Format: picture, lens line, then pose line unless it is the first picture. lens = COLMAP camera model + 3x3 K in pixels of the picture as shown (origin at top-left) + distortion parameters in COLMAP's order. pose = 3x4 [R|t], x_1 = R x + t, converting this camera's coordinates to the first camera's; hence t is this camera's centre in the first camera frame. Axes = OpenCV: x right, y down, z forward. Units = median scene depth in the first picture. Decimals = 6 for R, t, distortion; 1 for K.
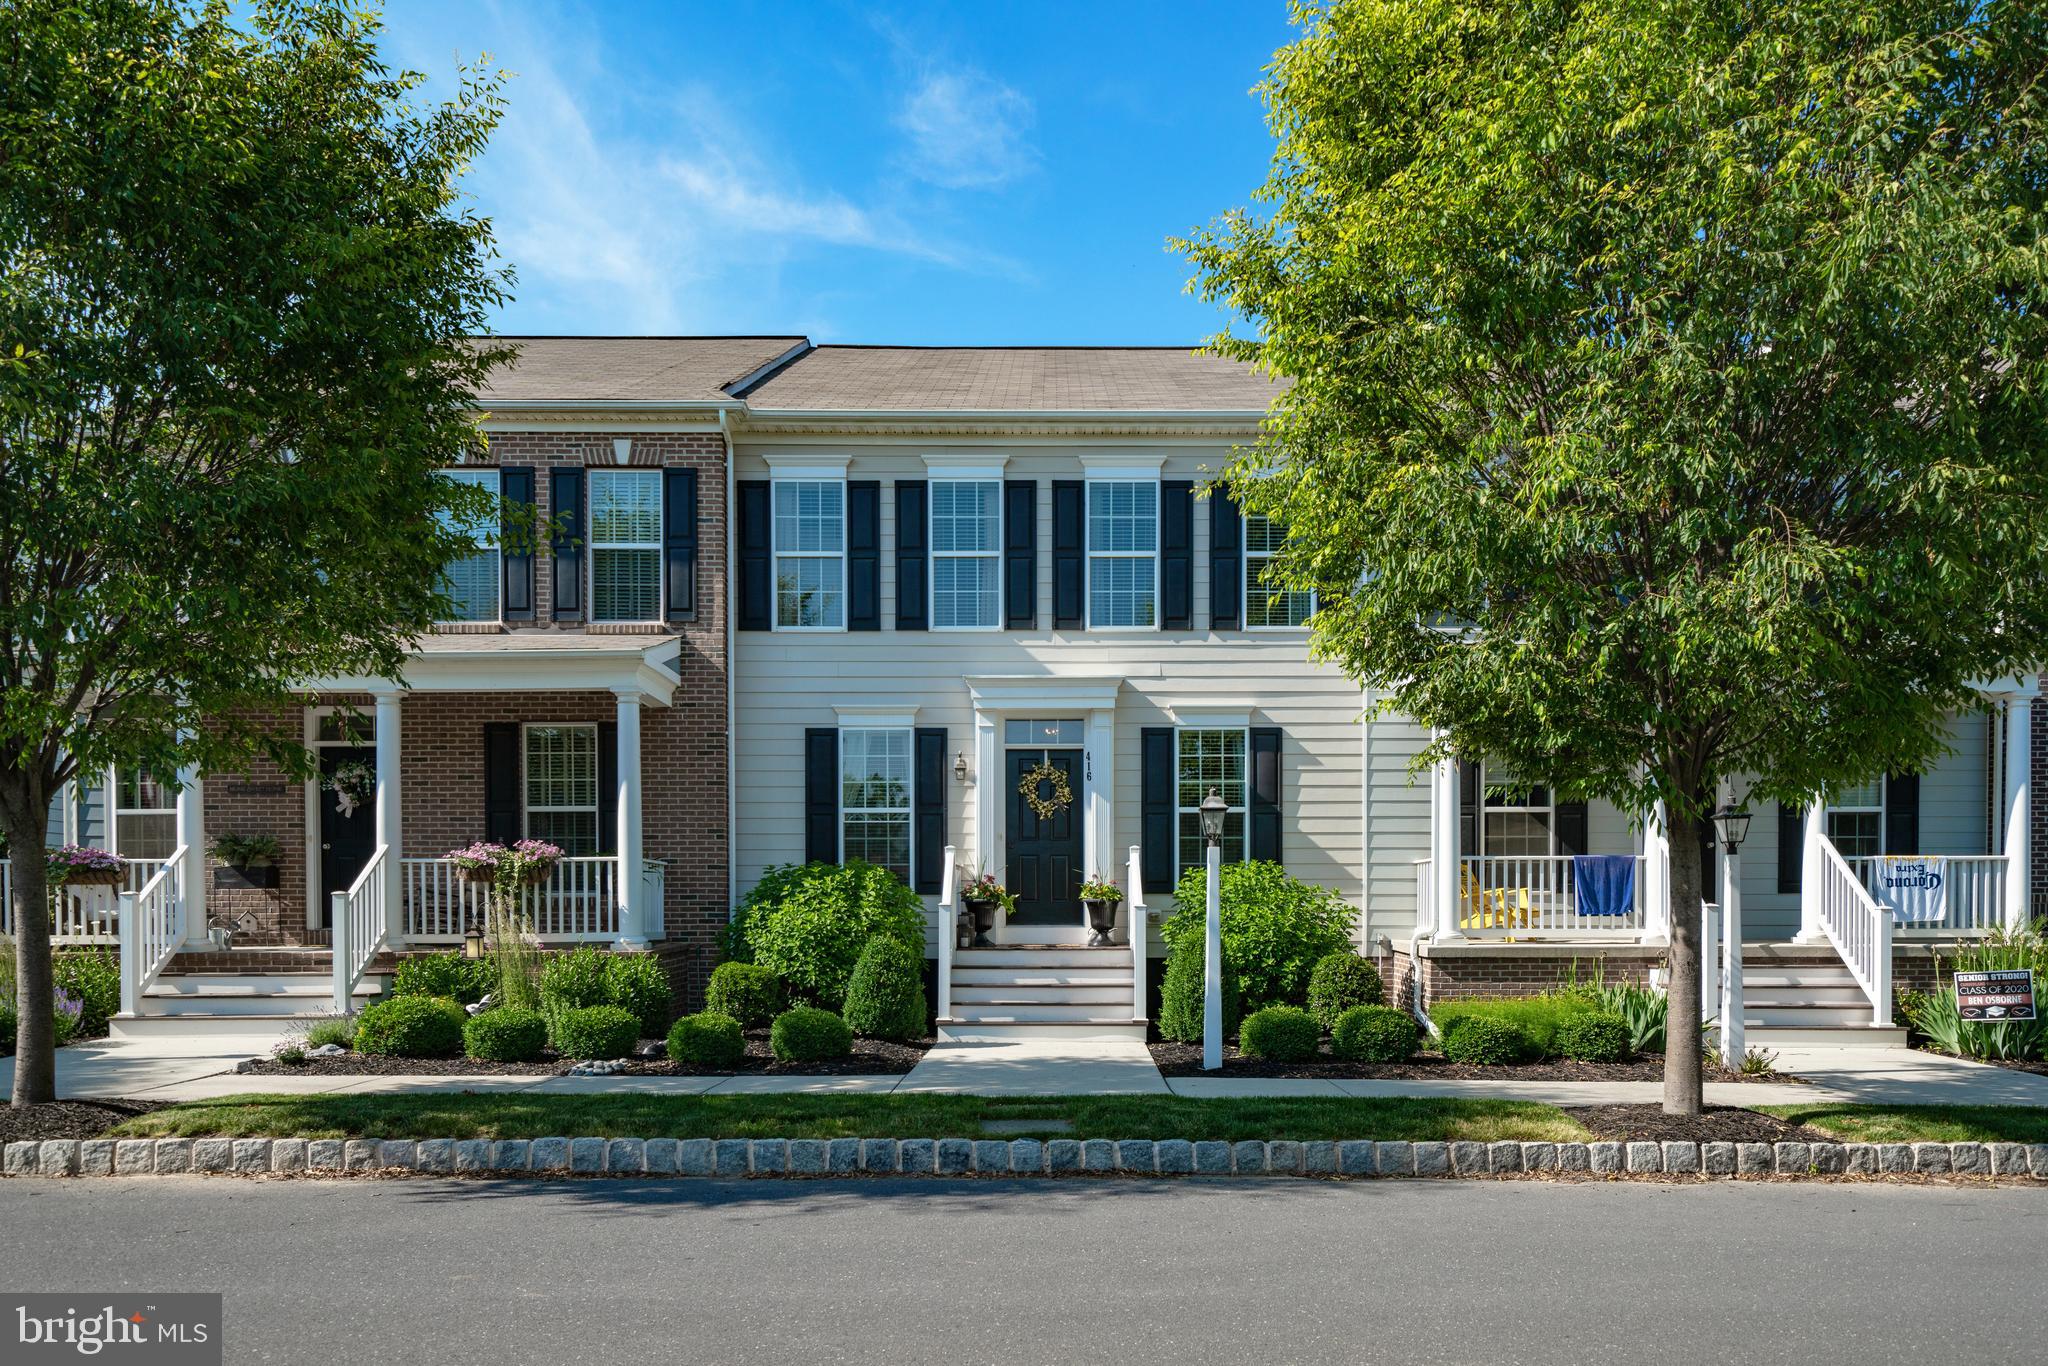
lens RADIAL K [[1345.6, 0, 959.5], [0, 1345.6, 922.2], [0, 0, 1]] dist [0.004913, -0.004166]
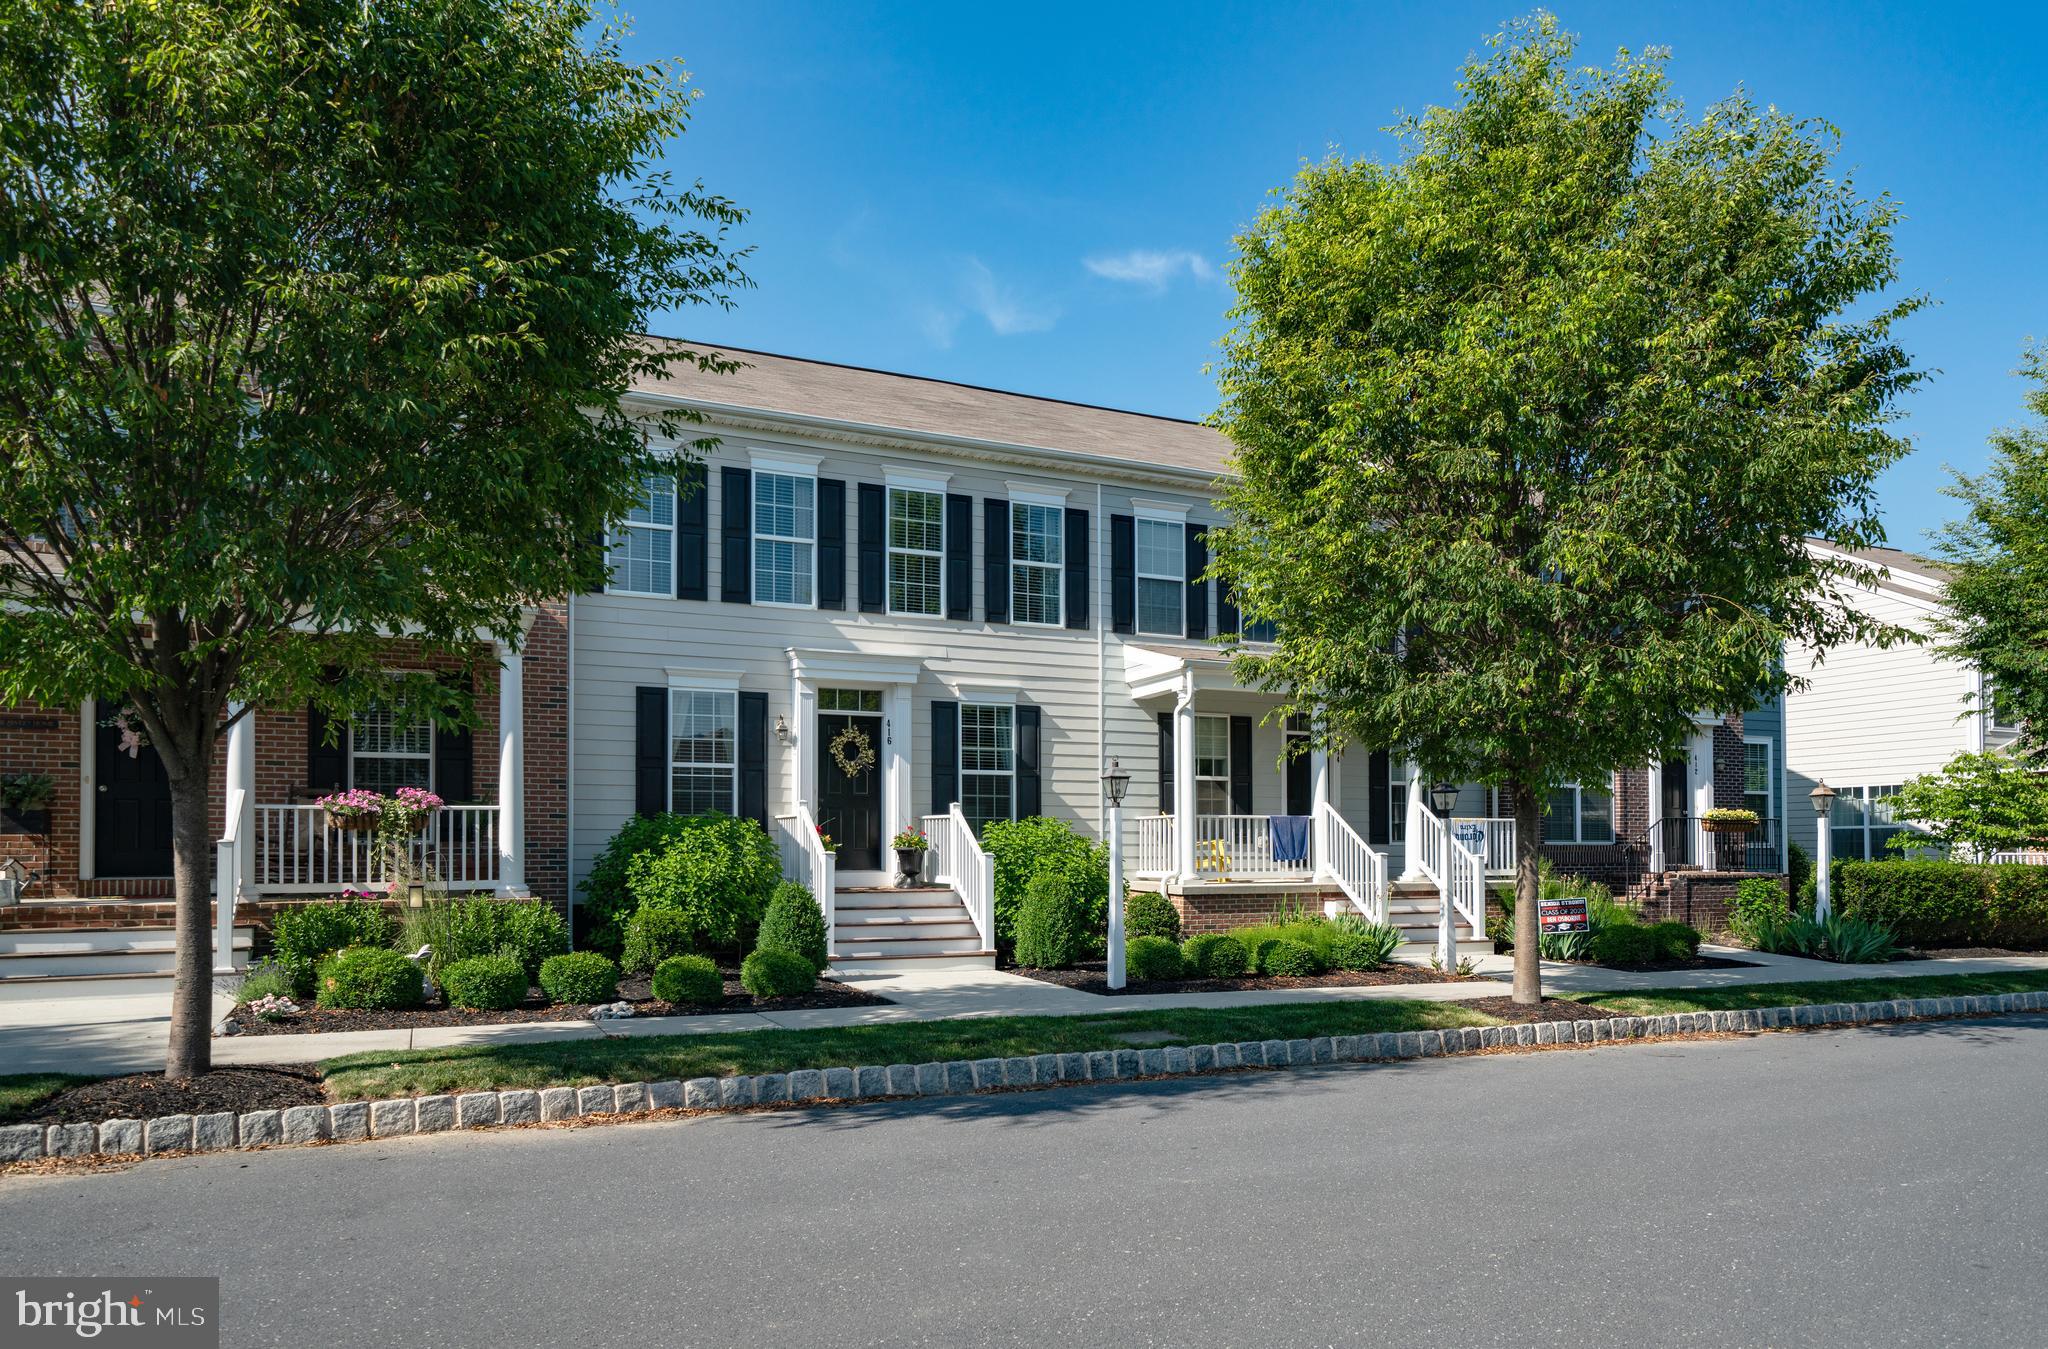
lens RADIAL K [[1220.0, 0, 978.2], [0, 1220.0, 818.8], [0, 0, 1]] dist [-0.000452, -0.000799]
pose [[0.926718, 0.010710, 0.375605, -0.271965], [0.003388, 0.999315, -0.036854, -0.003636], [-0.375742, 0.035426, 0.926047, 0.009899]]
